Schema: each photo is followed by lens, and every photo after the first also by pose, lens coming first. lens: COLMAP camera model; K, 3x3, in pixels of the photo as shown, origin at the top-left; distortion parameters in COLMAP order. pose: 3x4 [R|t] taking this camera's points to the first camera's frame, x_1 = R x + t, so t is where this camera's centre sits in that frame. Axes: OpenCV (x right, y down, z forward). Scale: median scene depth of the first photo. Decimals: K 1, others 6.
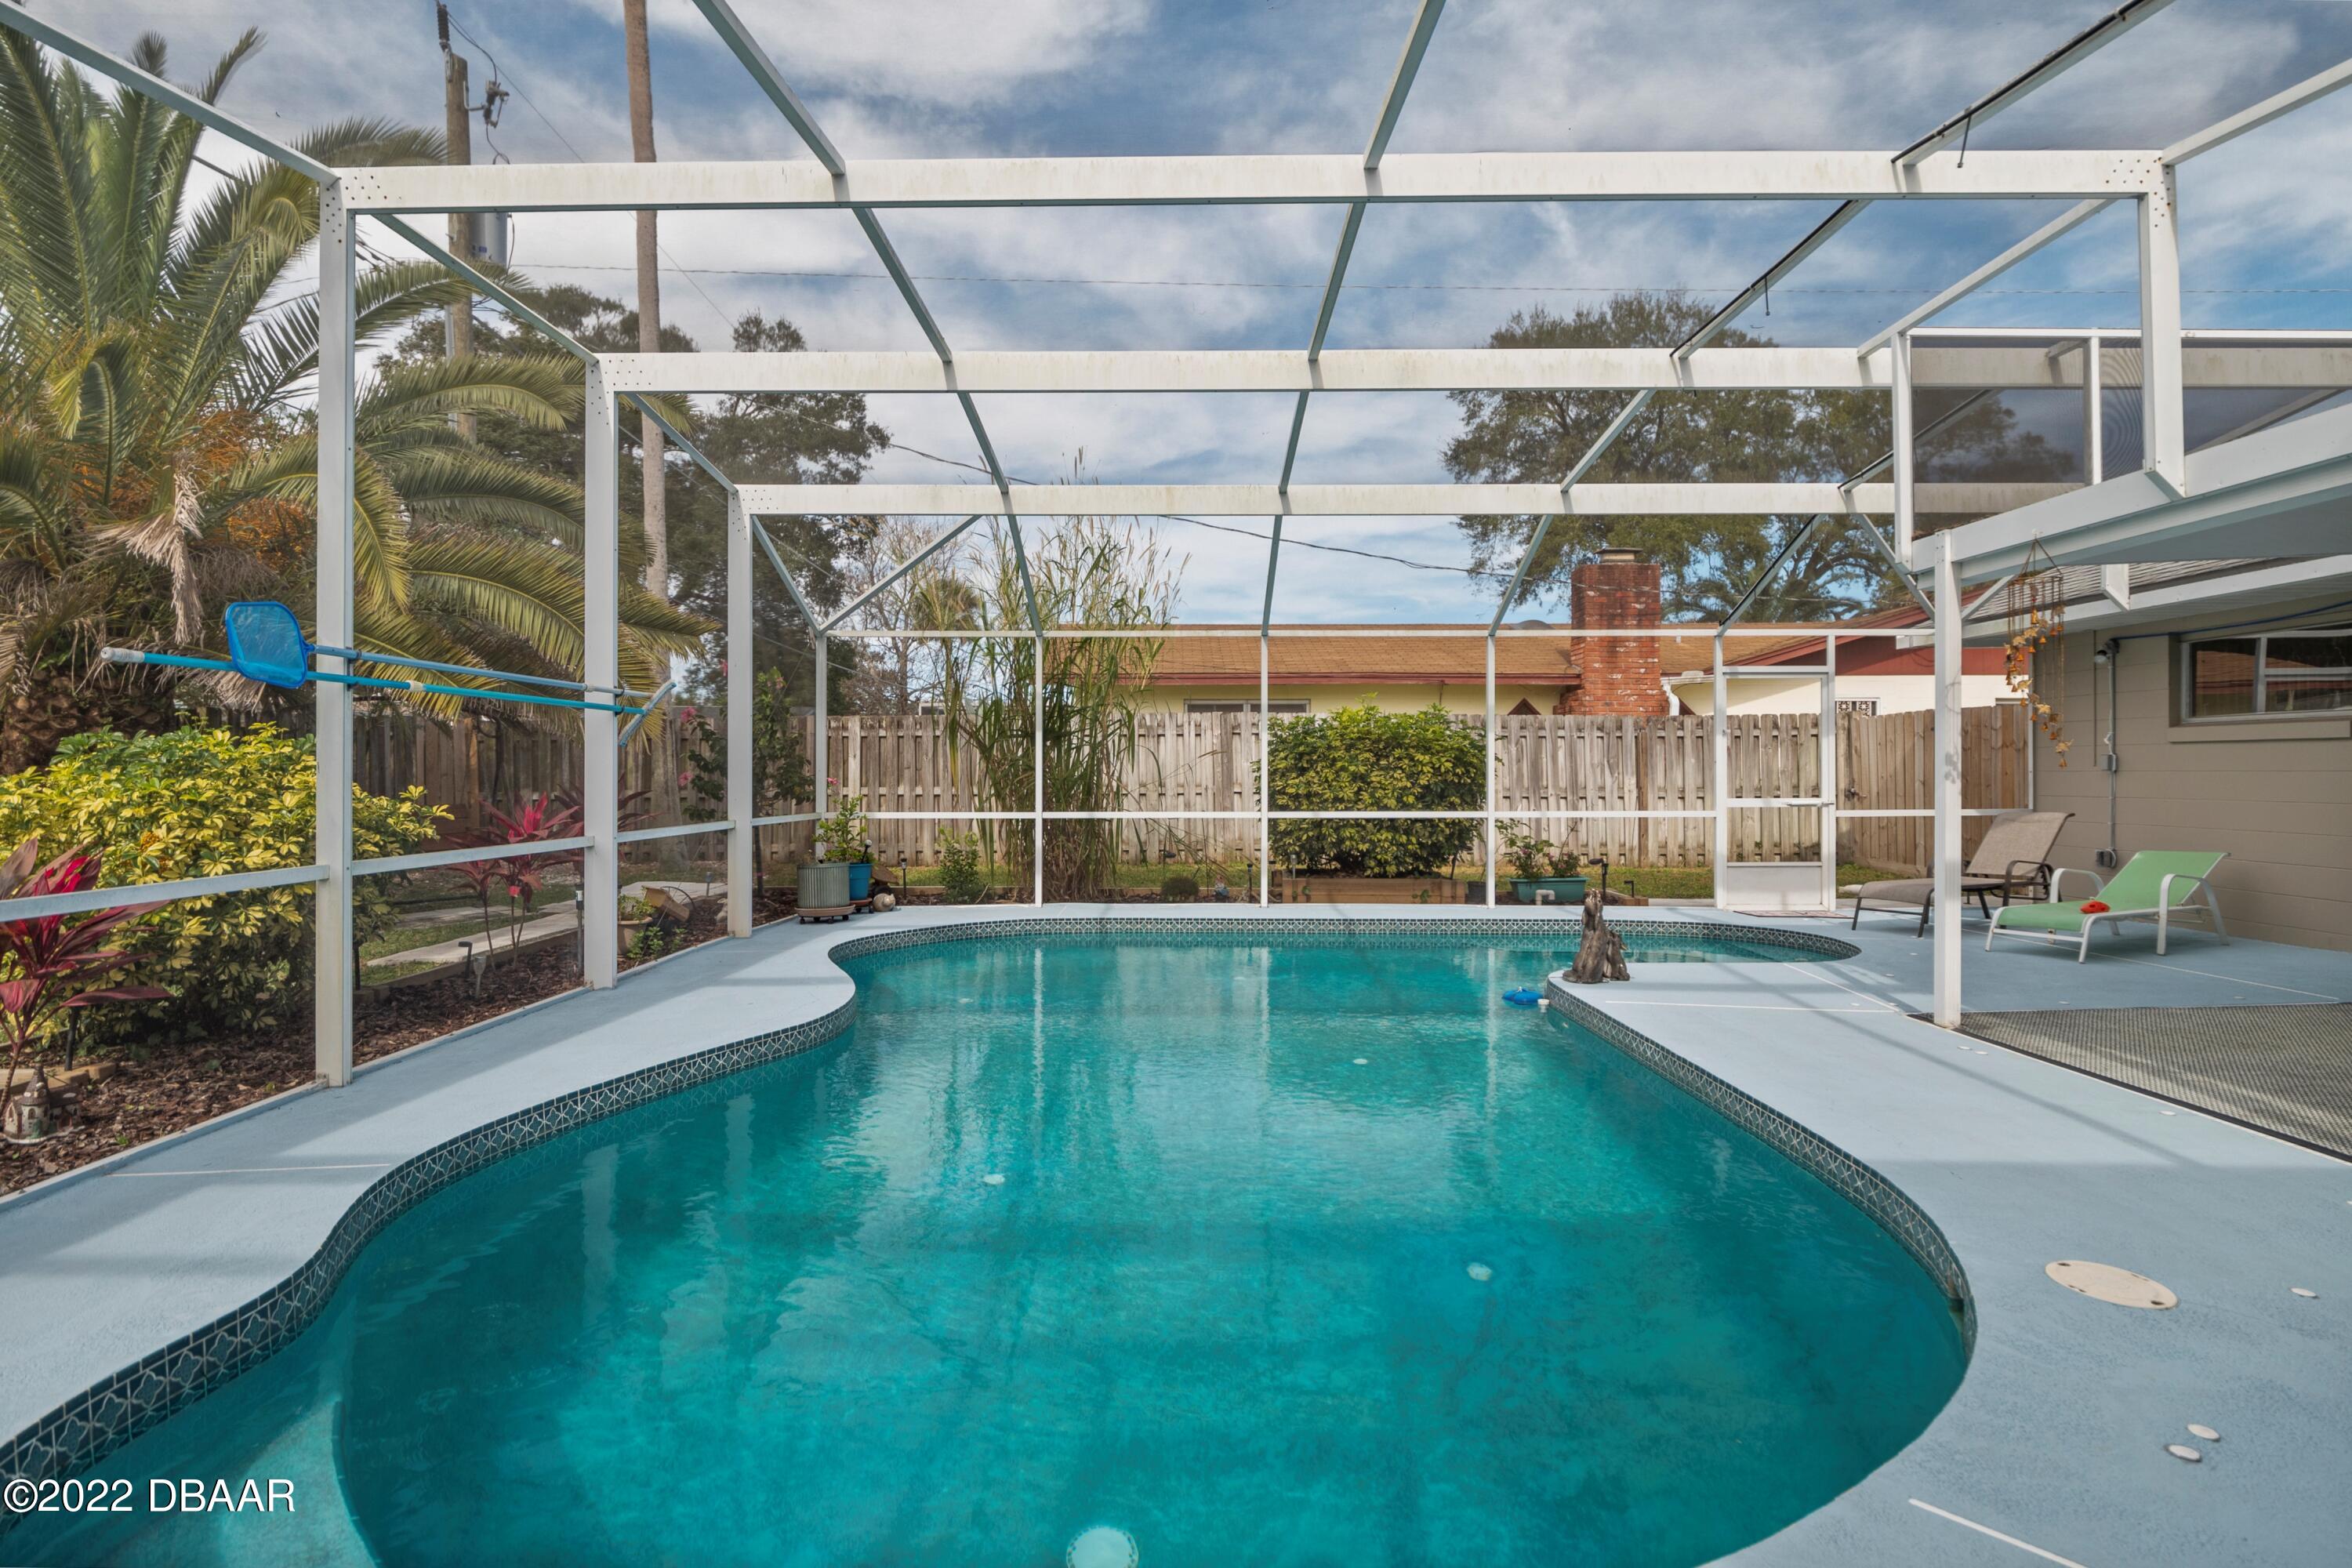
lens RADIAL K [[1150.4, 0, 1175.9], [0, 1150.4, 767.8], [0, 0, 1]] dist [-0.002073, -0.000390]
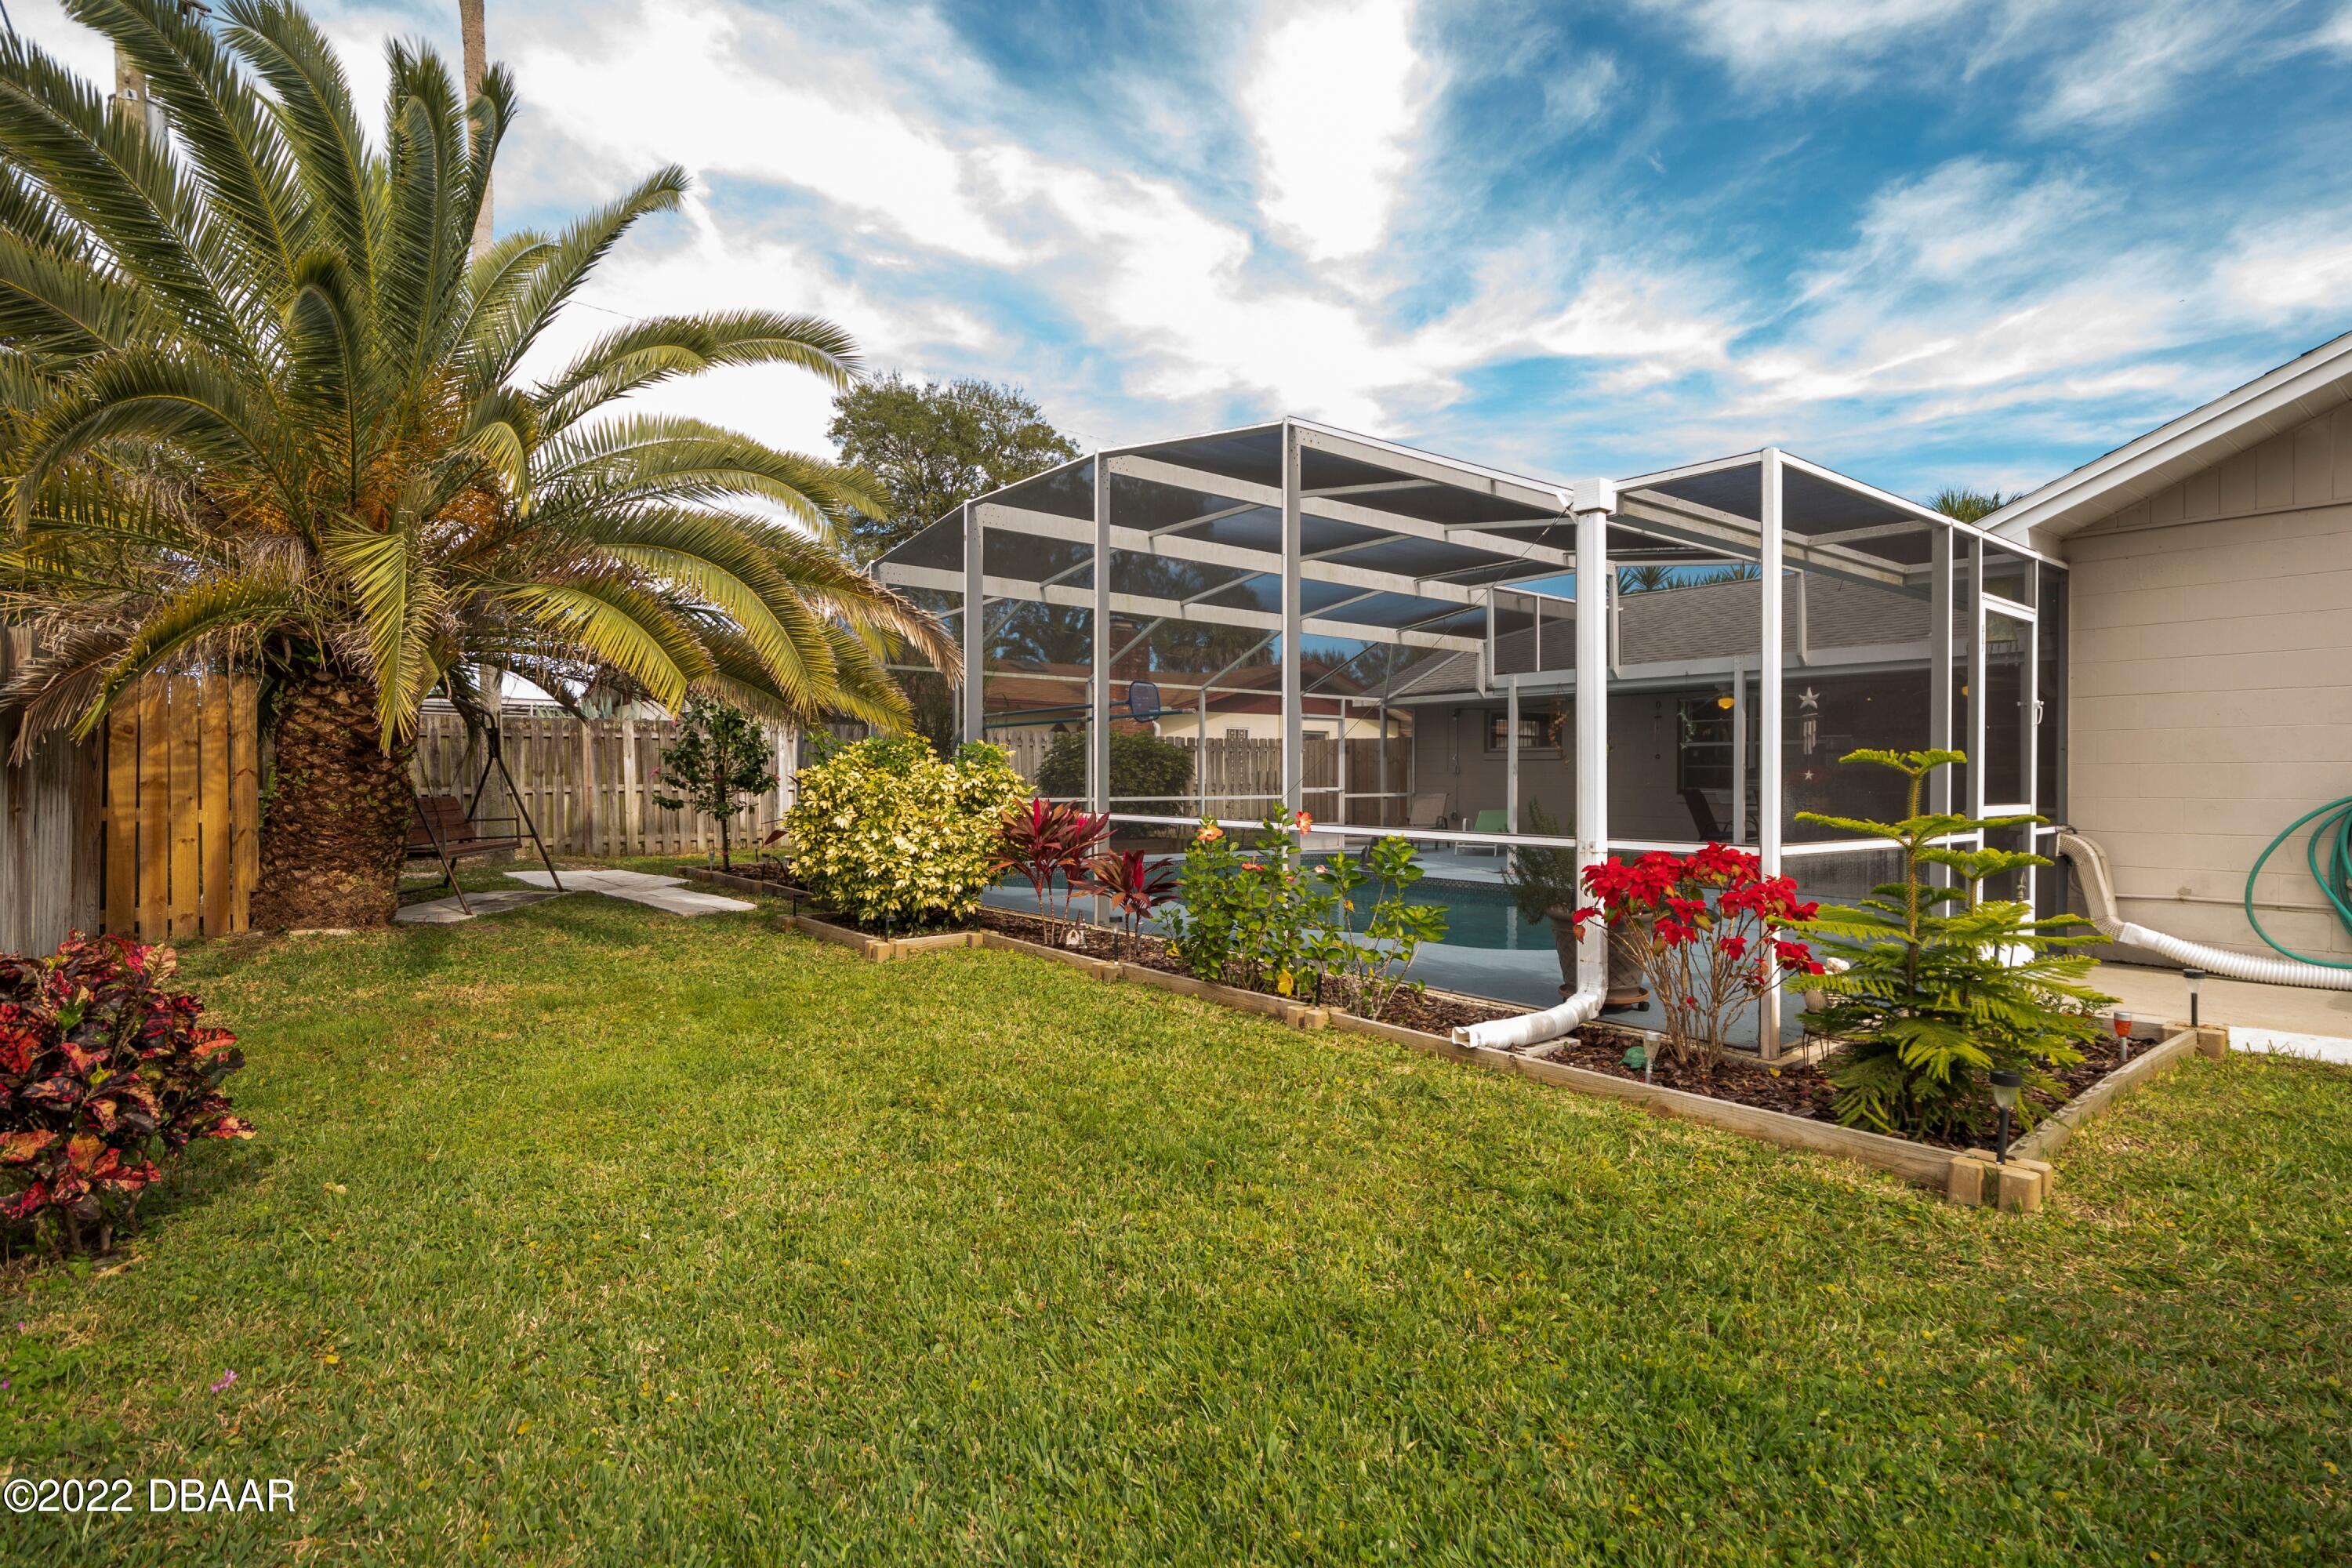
lens RADIAL K [[1143.6, 0, 1176.0], [0, 1143.6, 784.0], [0, 0, 1]] dist [-0.017249, -0.000196]
pose [[0.772567, 0.007936, 0.634884, -0.759854], [-0.011895, 0.999927, 0.001976, 0.018958], [-0.634822, -0.009079, 0.772605, -0.227563]]
